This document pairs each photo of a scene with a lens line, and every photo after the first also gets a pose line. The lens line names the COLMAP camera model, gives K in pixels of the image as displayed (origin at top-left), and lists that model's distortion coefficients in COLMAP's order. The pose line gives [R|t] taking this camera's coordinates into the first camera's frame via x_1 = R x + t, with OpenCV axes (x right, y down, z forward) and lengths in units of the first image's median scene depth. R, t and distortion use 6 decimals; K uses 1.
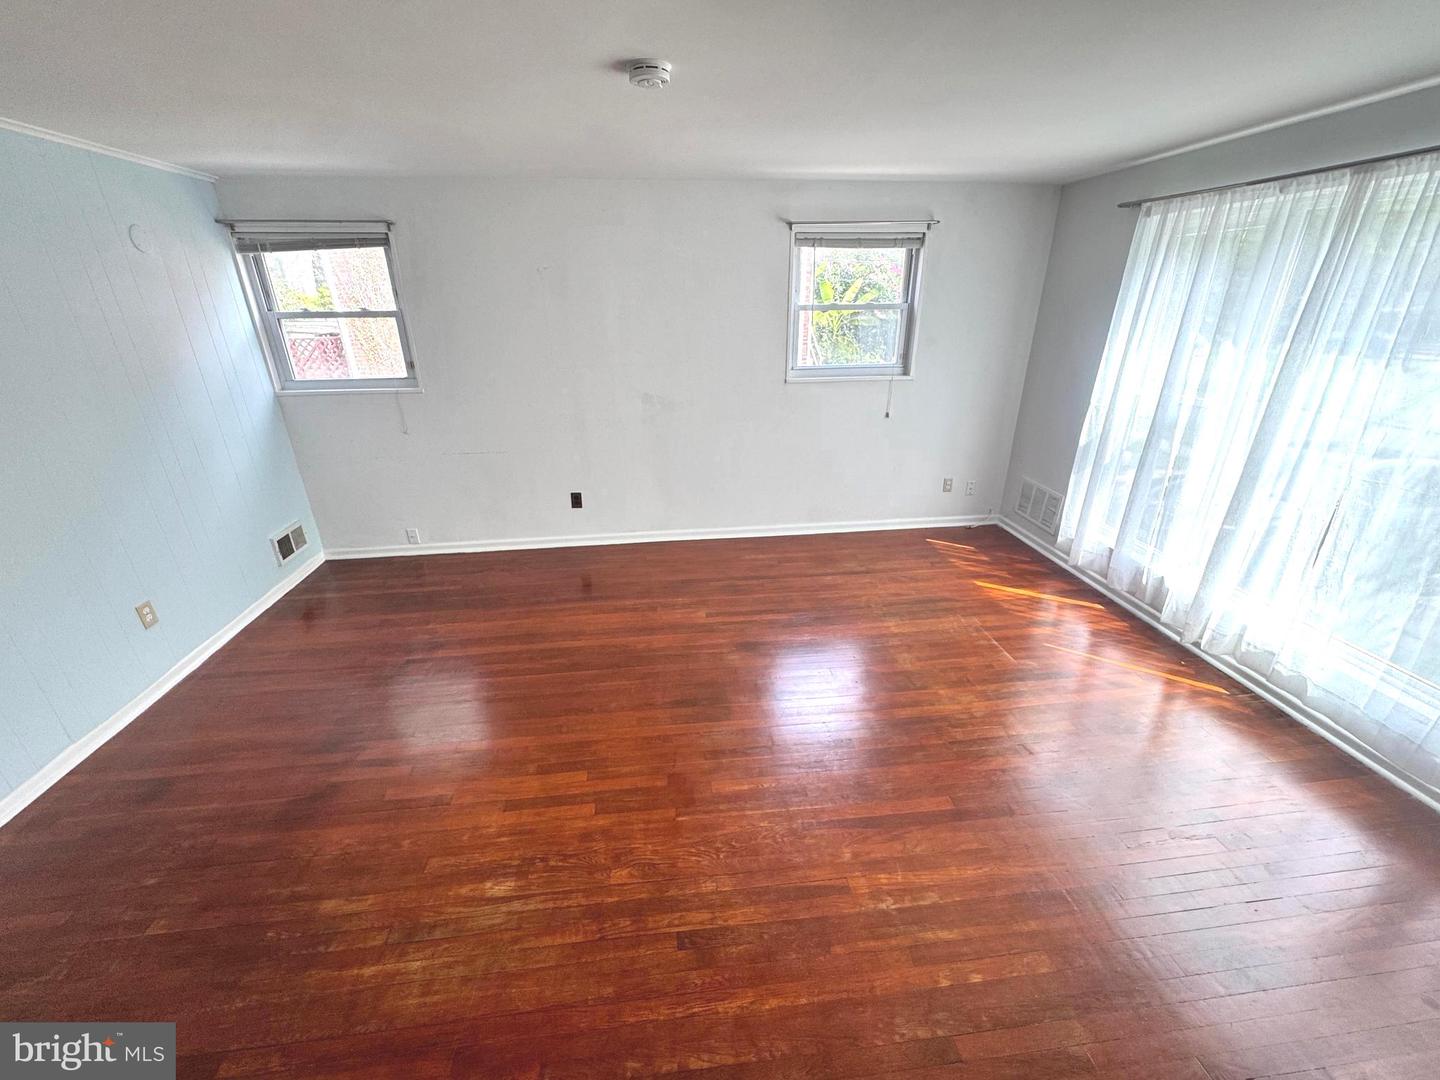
lens RADIAL K [[575.3, 0, 721.8], [0, 575.3, 542.1], [0, 0, 1]] dist [-0.002455, 0.000412]
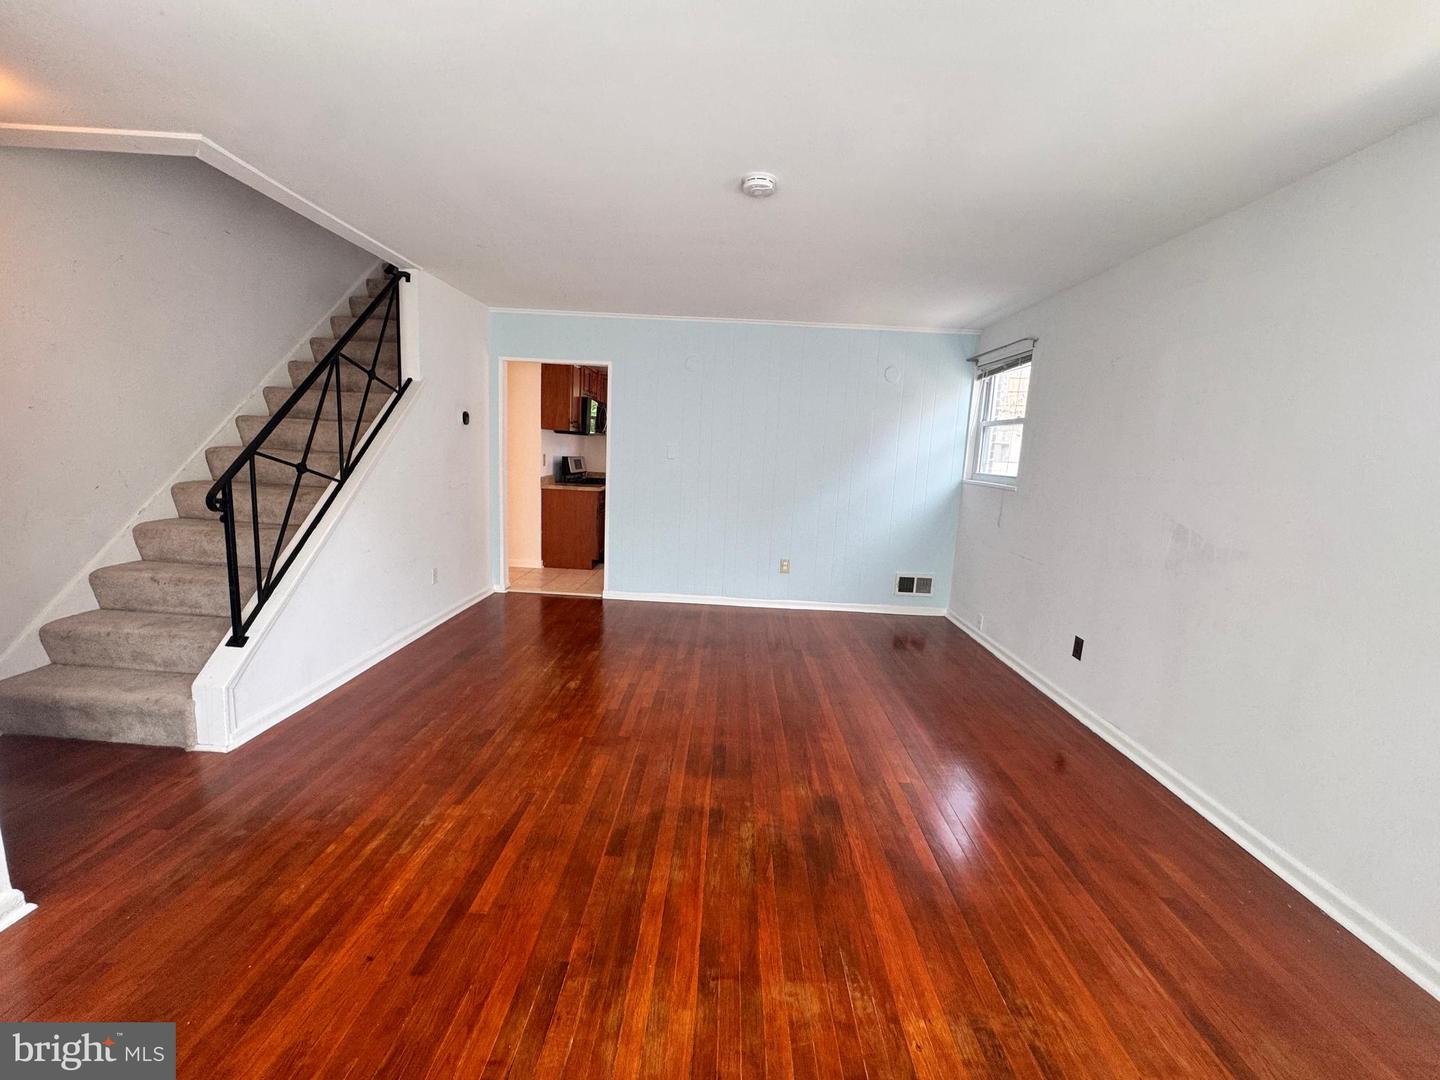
lens RADIAL K [[575.3, 0, 718.9], [0, 575.3, 543.9], [0, 0, 1]] dist [-0.002455, 0.000412]
pose [[-0.133669, 0.164972, -0.977198, 0.616217], [-0.433439, 0.877005, 0.207346, -0.170916], [0.891214, 0.451272, -0.045723, 0.657909]]
